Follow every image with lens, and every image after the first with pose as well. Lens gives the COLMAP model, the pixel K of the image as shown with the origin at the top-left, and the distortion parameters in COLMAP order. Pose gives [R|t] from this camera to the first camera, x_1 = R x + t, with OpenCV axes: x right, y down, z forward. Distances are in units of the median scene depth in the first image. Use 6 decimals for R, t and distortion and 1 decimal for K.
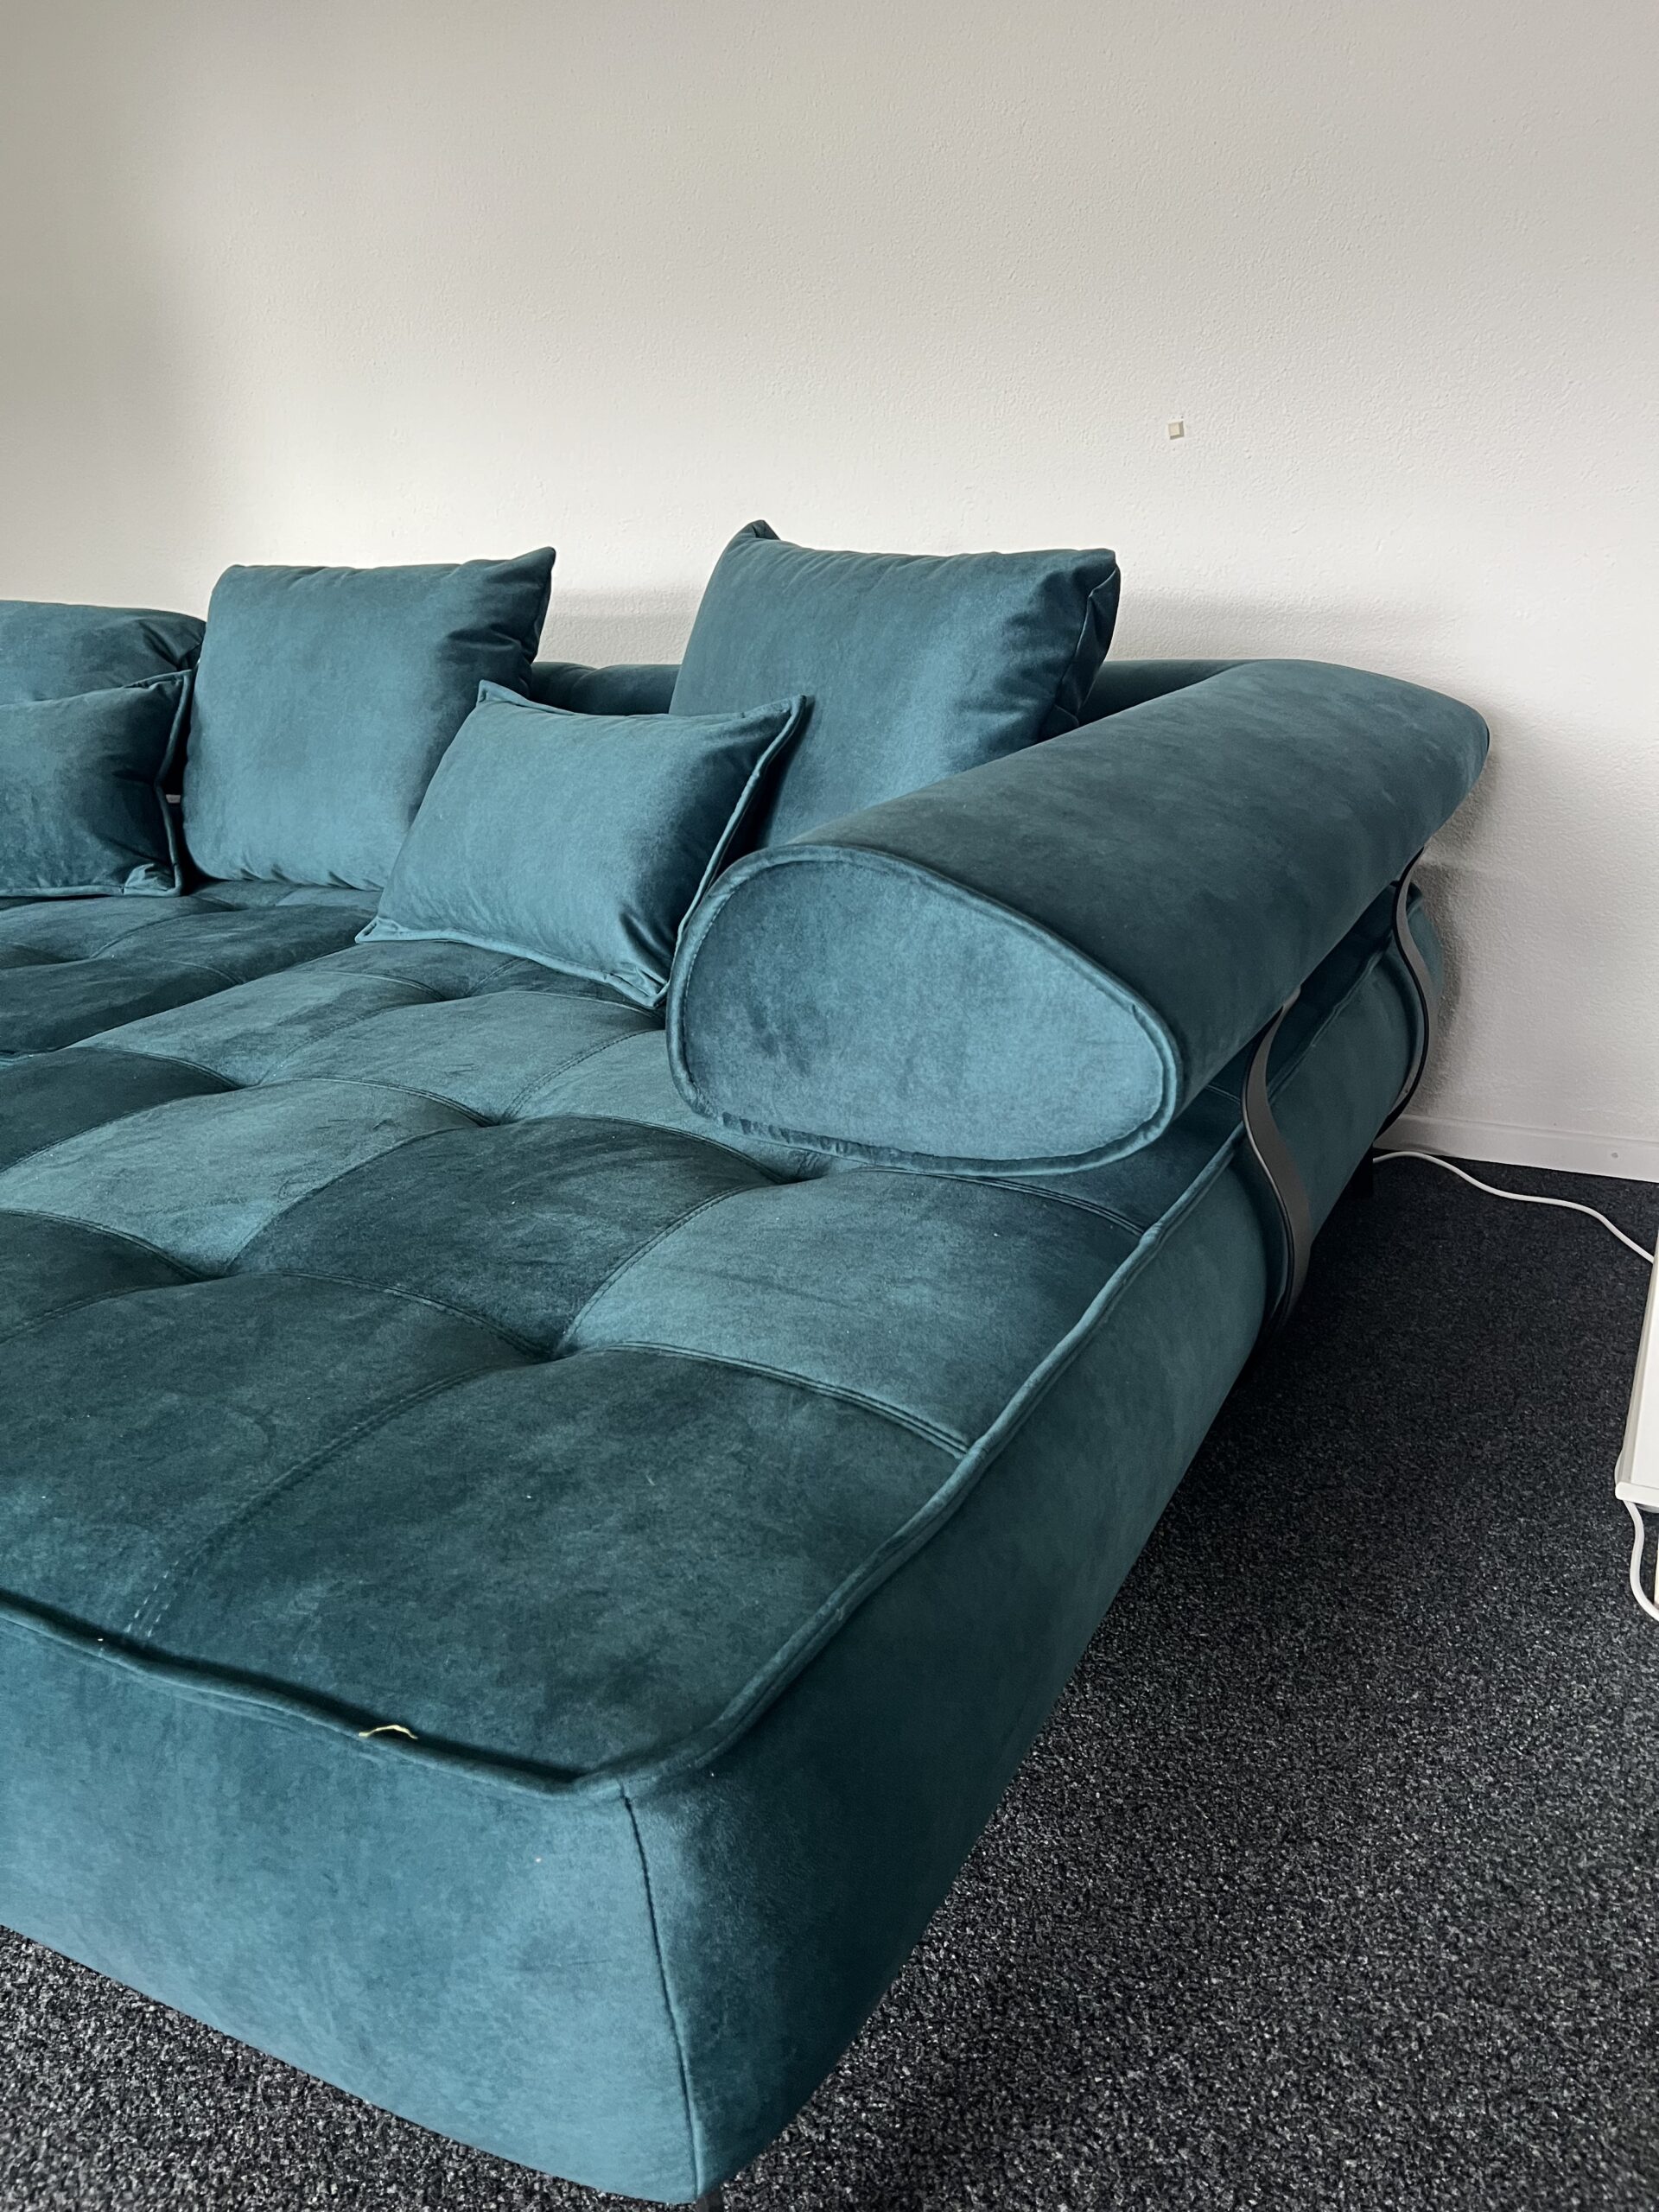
lens RADIAL K [[1618.3, 0, 867.6], [0, 1618.3, 1109.3], [0, 0, 1]] dist [0.041845, -0.042003]
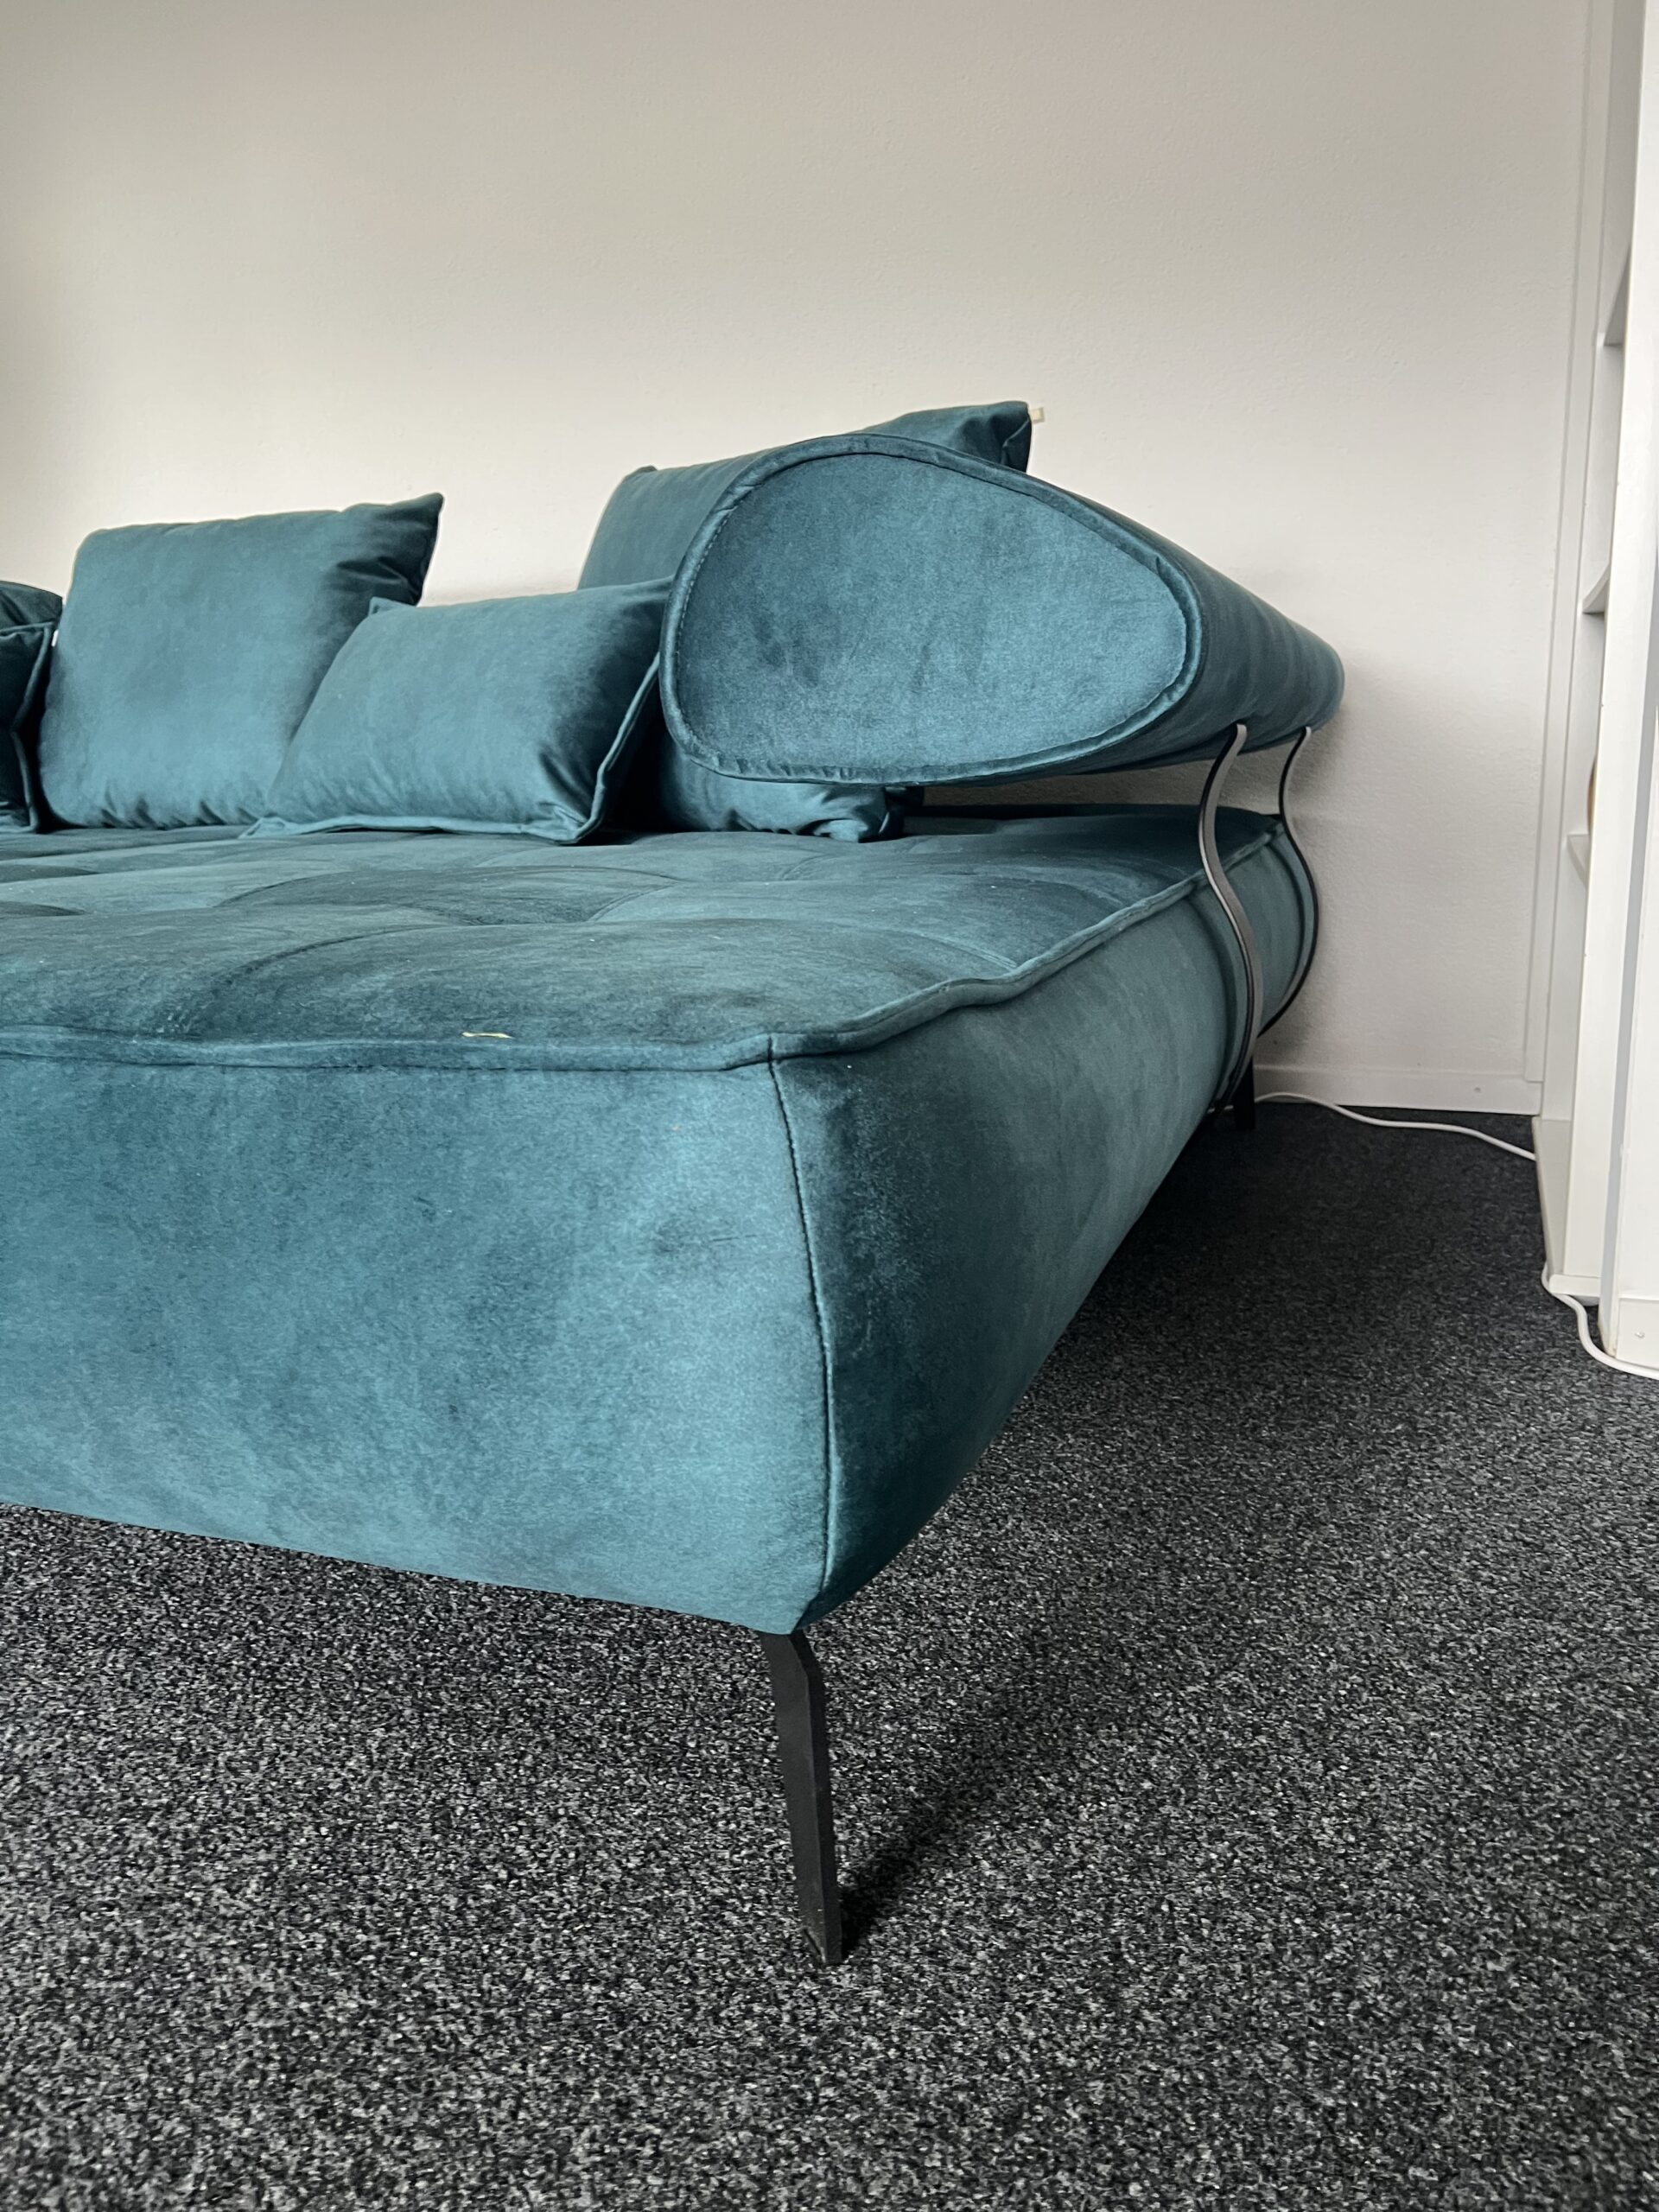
lens RADIAL K [[1618.3, 0, 840.8], [0, 1618.3, 1108.9], [0, 0, 1]] dist [0.041845, -0.042003]
pose [[0.993411, -0.008168, 0.114318, -0.138111], [0.023653, 0.990595, -0.134765, 0.372531], [-0.112142, 0.136581, 0.984261, 0.057230]]
